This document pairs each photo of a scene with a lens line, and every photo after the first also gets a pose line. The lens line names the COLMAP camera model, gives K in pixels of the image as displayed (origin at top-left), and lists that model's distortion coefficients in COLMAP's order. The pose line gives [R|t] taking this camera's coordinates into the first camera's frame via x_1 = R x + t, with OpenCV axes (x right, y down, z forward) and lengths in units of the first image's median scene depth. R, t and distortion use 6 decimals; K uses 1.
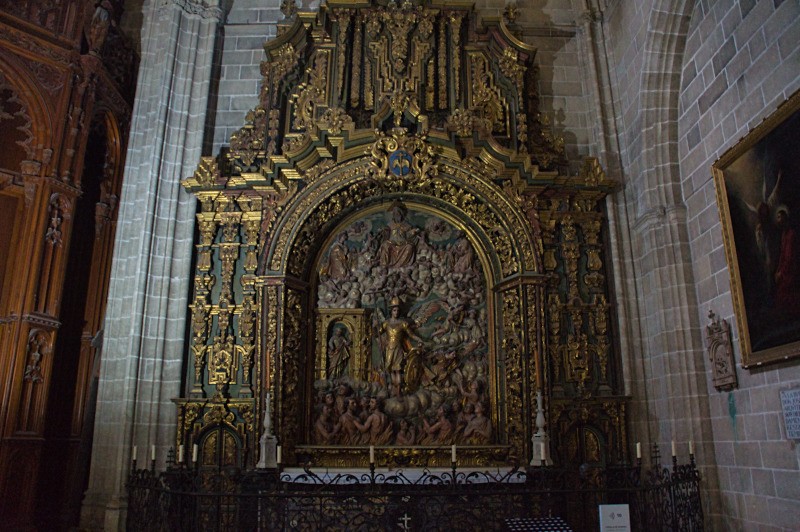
lens RADIAL K [[627.5, 0, 400.0], [0, 627.5, 266.0], [0, 0, 1]] dist [-0.186603, 0.150914]
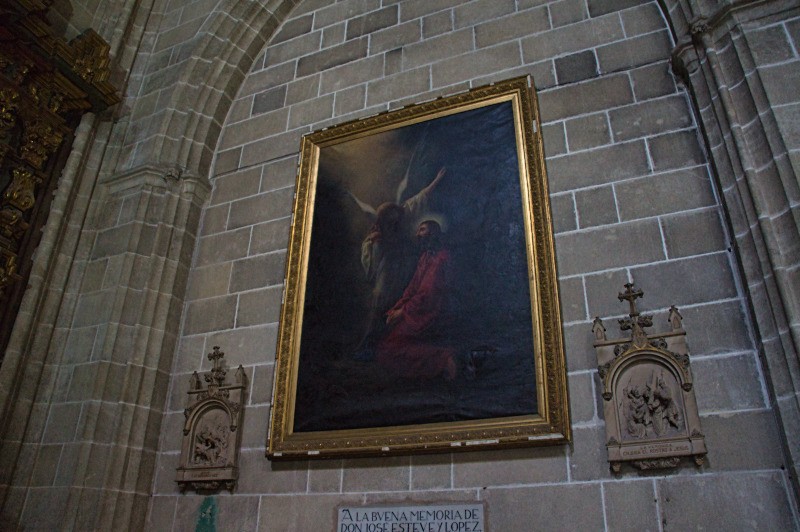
lens RADIAL K [[627.5, 0, 400.0], [0, 627.5, 266.0], [0, 0, 1]] dist [-0.186603, 0.150914]
pose [[0.420127, 0.430087, 0.799074, 0.083421], [-0.278608, 0.899160, -0.337474, 0.139476], [-0.863638, -0.080847, 0.497587, 0.517975]]
